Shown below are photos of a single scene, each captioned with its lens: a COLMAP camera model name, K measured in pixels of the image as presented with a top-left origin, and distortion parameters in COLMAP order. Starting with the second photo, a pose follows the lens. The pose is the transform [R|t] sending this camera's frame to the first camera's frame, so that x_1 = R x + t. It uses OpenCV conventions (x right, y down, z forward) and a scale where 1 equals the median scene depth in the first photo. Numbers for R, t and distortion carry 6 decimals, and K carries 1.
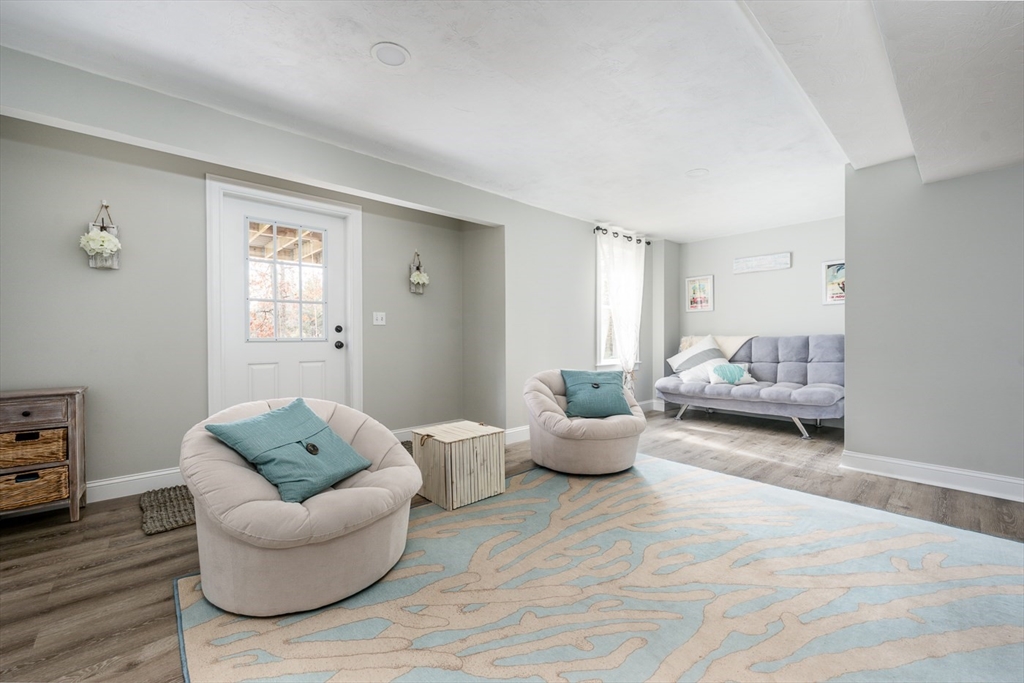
lens RADIAL K [[416.4, 0, 511.9], [0, 416.4, 340.0], [0, 0, 1]] dist [-0.007571, 0.000159]
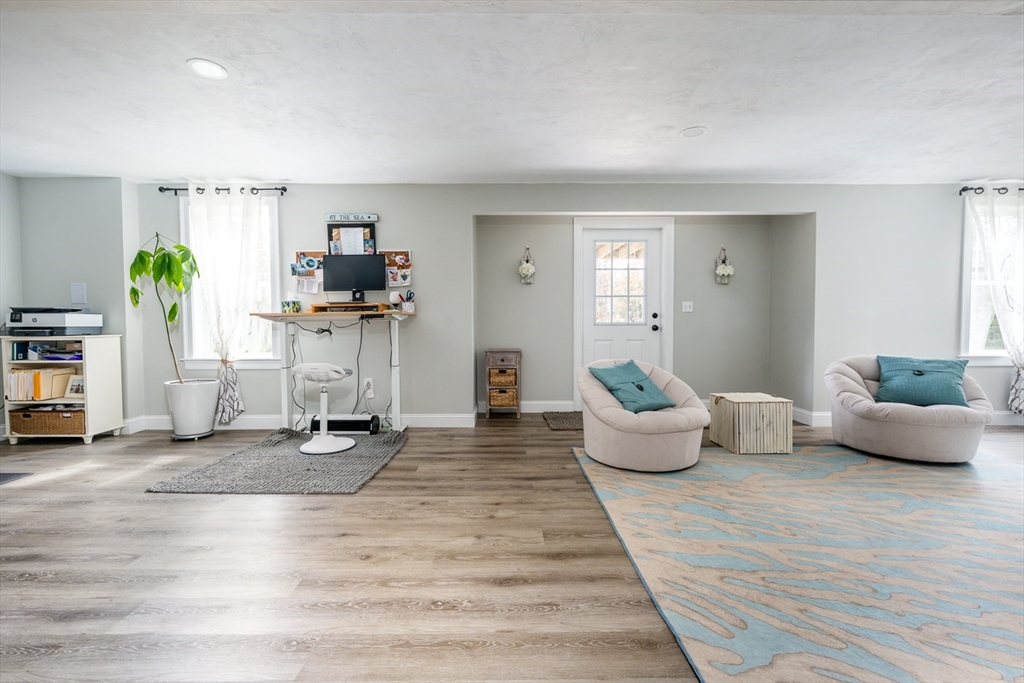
lens RADIAL K [[433.2, 0, 509.8], [0, 433.2, 337.1], [0, 0, 1]] dist [0.004510, -0.000974]
pose [[0.756267, 0.022029, -0.653892, 0.183209], [-0.004831, 0.999594, 0.028088, 0.006000], [0.654245, -0.018083, 0.756066, -0.463536]]
